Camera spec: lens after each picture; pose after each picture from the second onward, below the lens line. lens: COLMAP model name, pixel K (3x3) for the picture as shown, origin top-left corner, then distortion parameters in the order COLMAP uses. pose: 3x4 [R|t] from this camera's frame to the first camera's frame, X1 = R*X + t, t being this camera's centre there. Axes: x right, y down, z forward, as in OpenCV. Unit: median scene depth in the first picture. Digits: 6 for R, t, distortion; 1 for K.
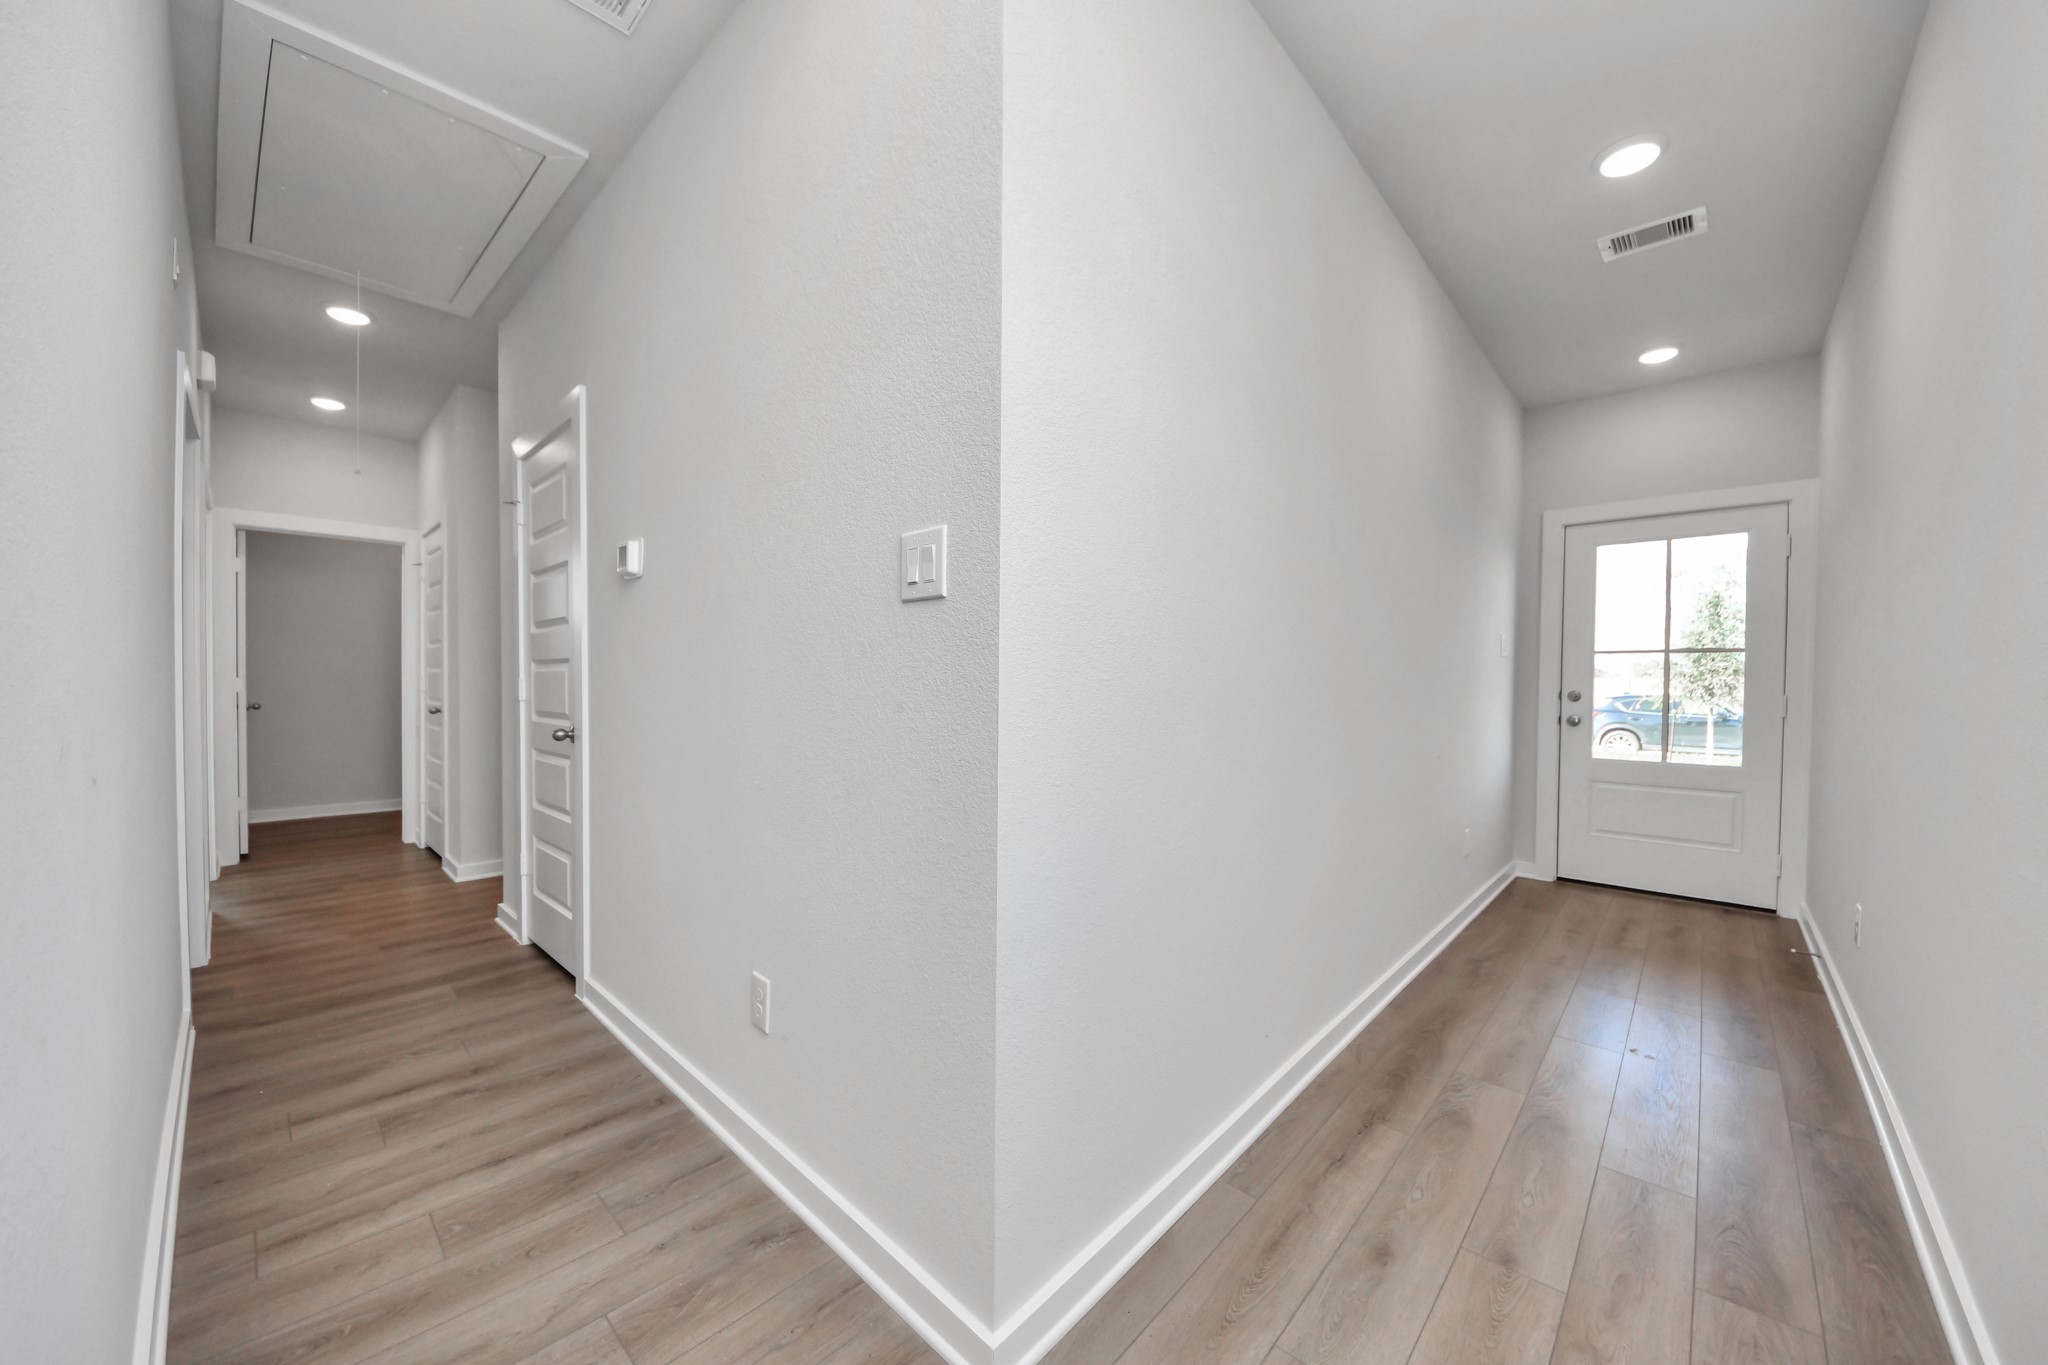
lens RADIAL K [[732.0, 0, 1018.6], [0, 732.0, 677.9], [0, 0, 1]] dist [0.008358, -0.007561]
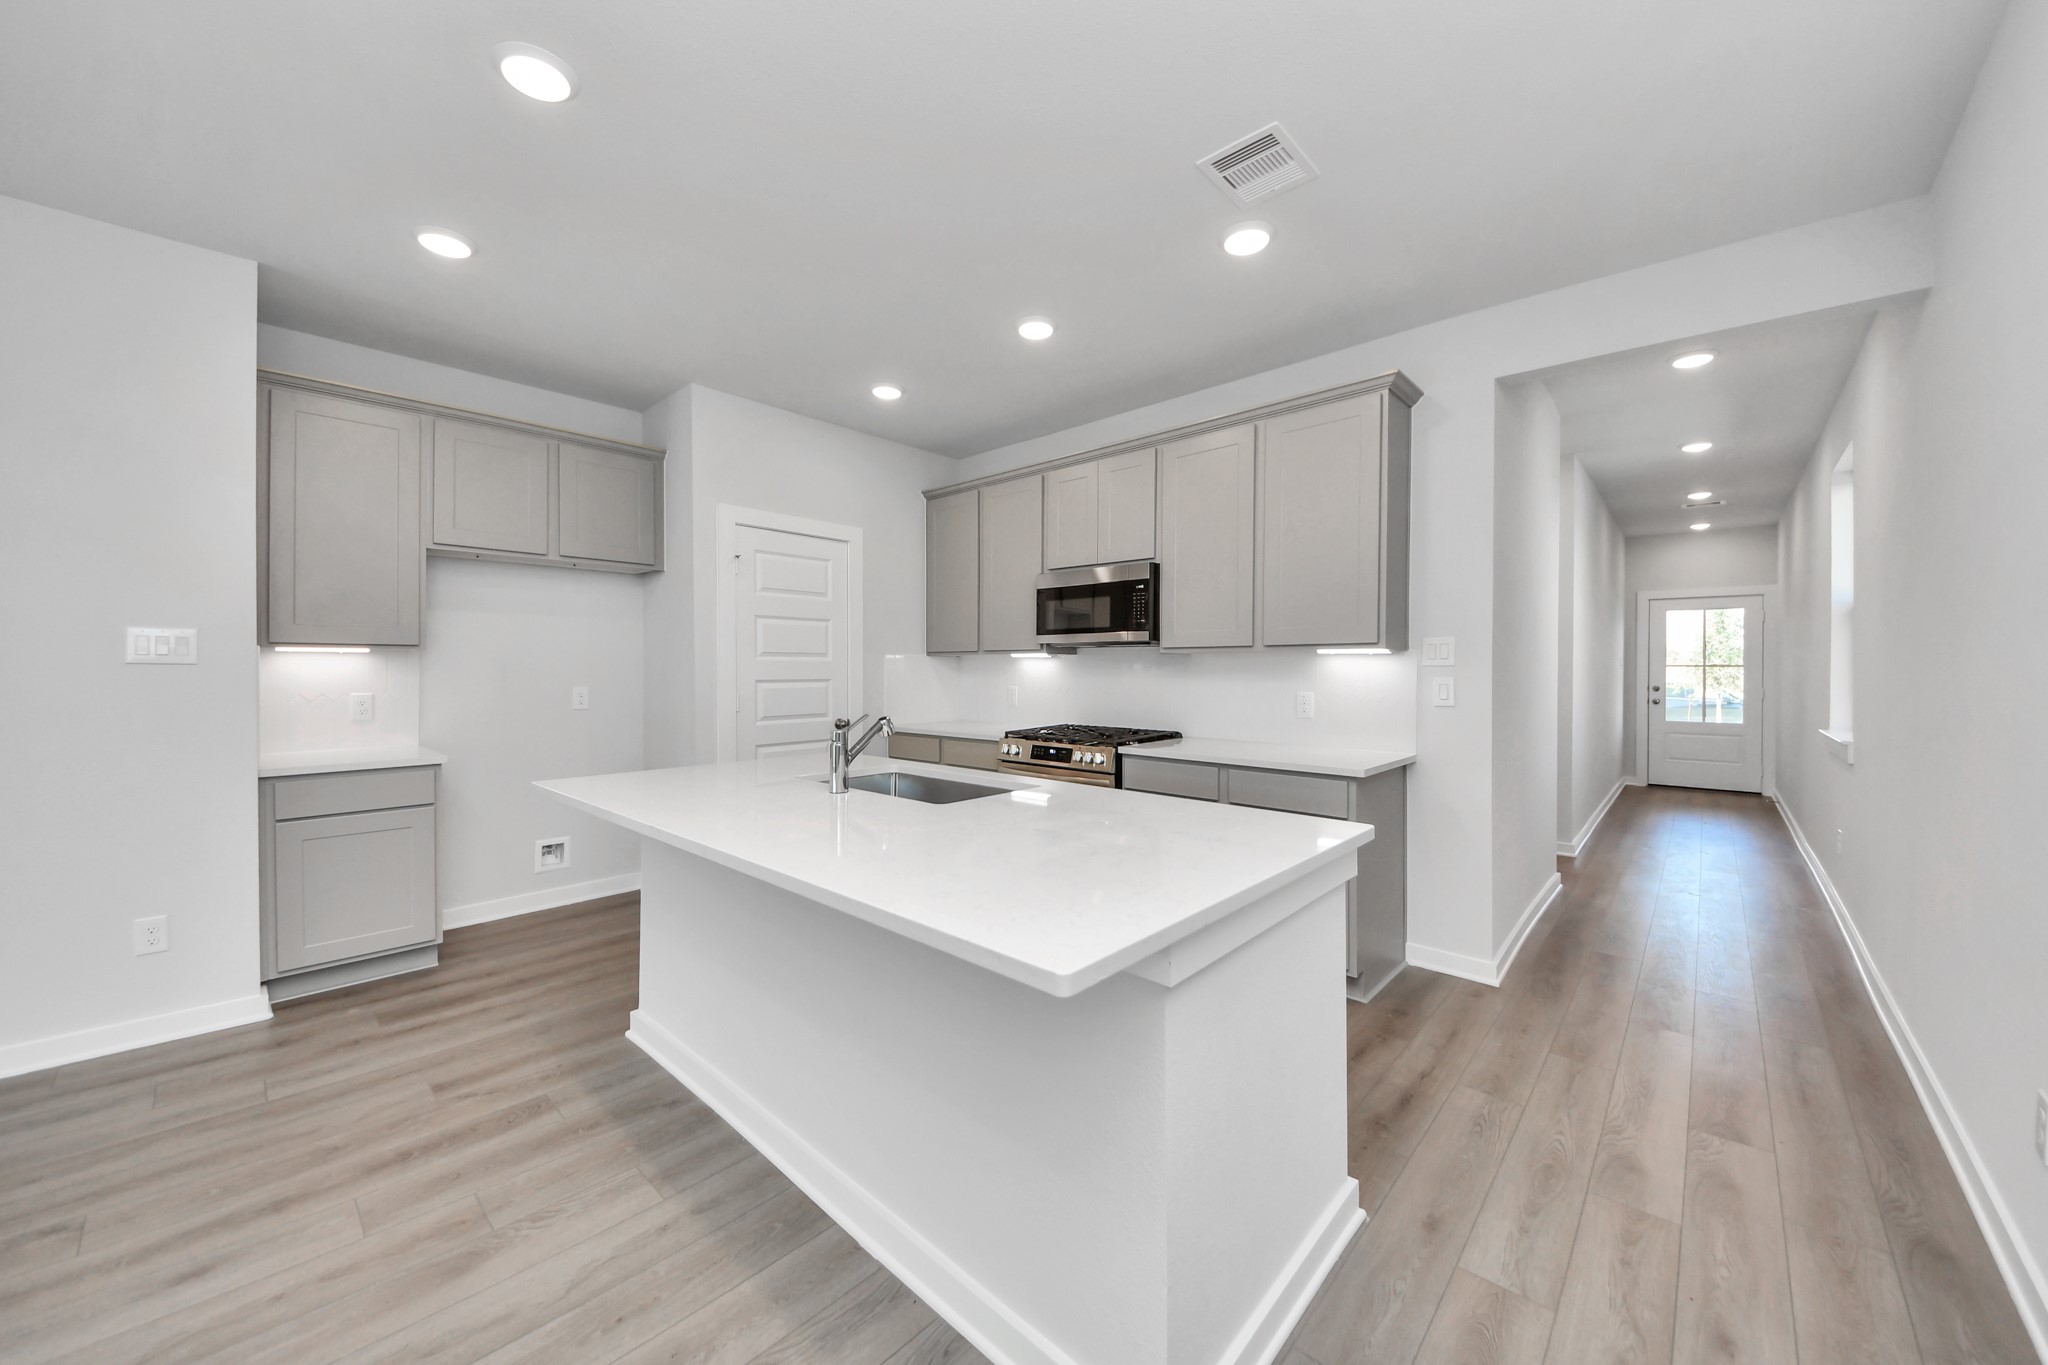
lens RADIAL K [[732.0, 0, 1033.0], [0, 732.0, 663.4], [0, 0, 1]] dist [0.008358, -0.007561]
pose [[0.999897, -0.009710, 0.010560, -0.883096], [0.009807, 0.999910, -0.009197, -0.038949], [-0.010470, 0.009299, 0.999902, -0.892098]]
